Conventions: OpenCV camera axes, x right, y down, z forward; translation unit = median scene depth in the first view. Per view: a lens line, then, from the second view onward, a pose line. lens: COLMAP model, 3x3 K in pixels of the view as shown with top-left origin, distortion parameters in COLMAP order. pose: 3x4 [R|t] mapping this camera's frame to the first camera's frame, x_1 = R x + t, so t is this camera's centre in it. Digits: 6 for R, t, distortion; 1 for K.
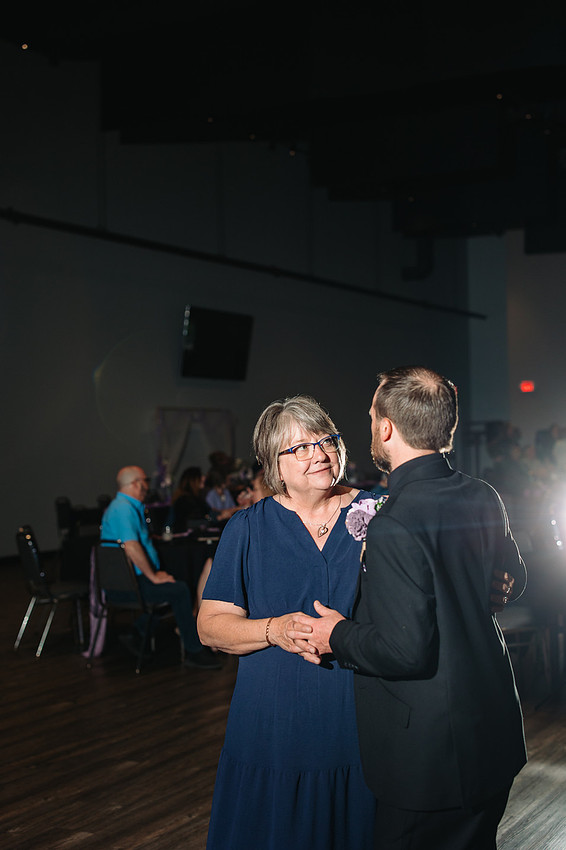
lens RADIAL K [[1192.3, 0, 283.0], [0, 1192.3, 425.0], [0, 0, 1]] dist [0.003308, -0.020345]
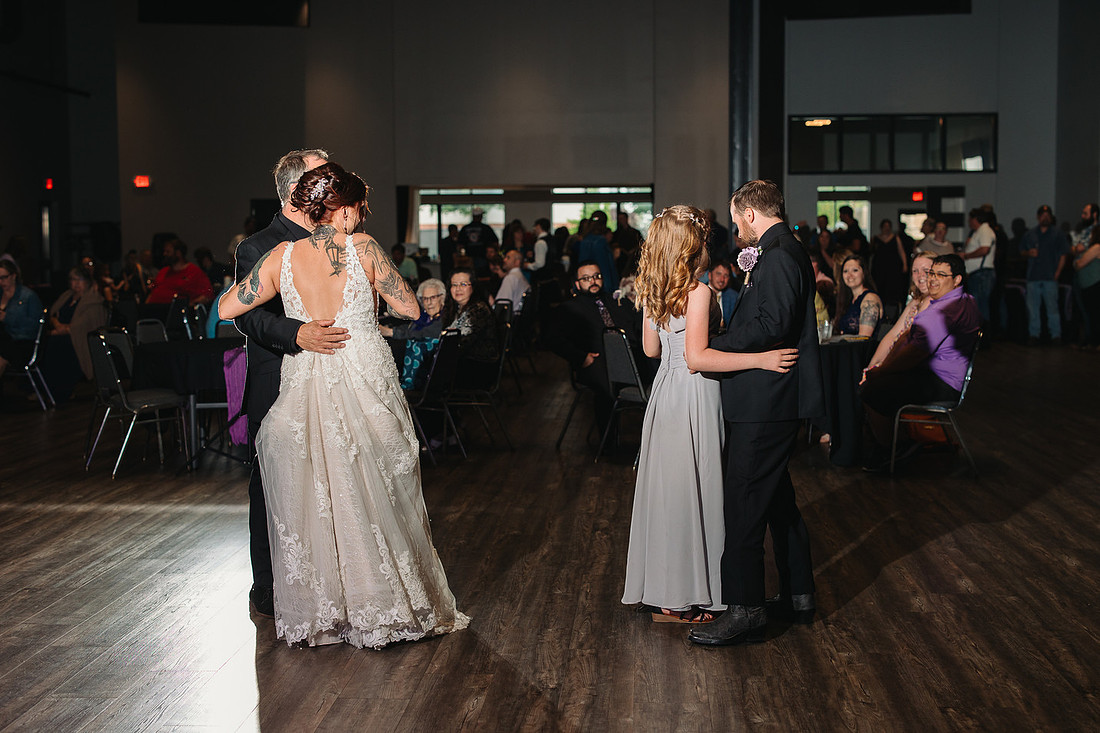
lens RADIAL K [[1543.0, 0, 550.0], [0, 1543.0, 366.5], [0, 0, 1]] dist [0.003308, -0.020345]
pose [[0.892155, -0.016617, 0.451424, -0.145589], [-0.022319, 0.996481, 0.080789, 0.014267], [-0.451178, -0.082152, 0.888645, -0.497342]]
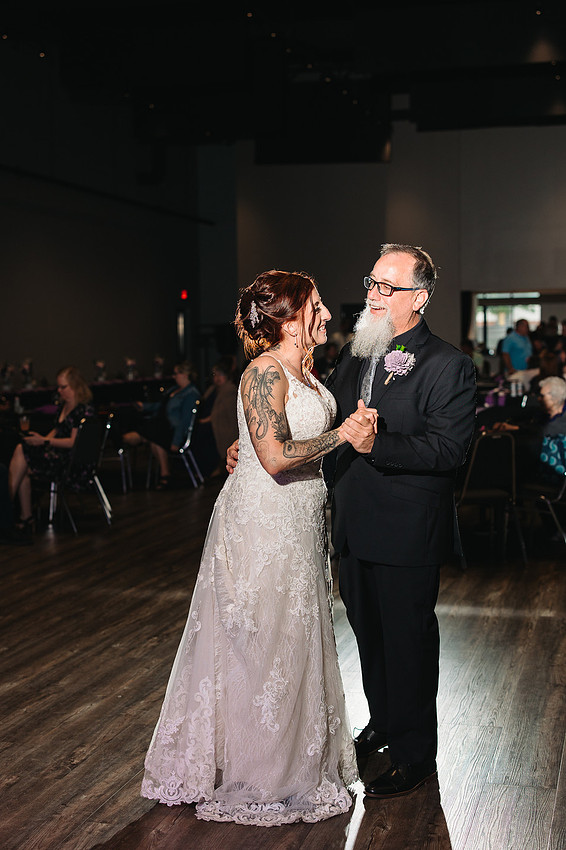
lens RADIAL K [[1192.3, 0, 283.0], [0, 1192.3, 425.0], [0, 0, 1]] dist [0.003308, -0.020345]
pose [[0.969213, -0.006956, 0.246127, -0.142540], [-0.012882, 0.996799, 0.078899, 0.008117], [-0.245888, -0.079640, 0.966021, -0.149664]]
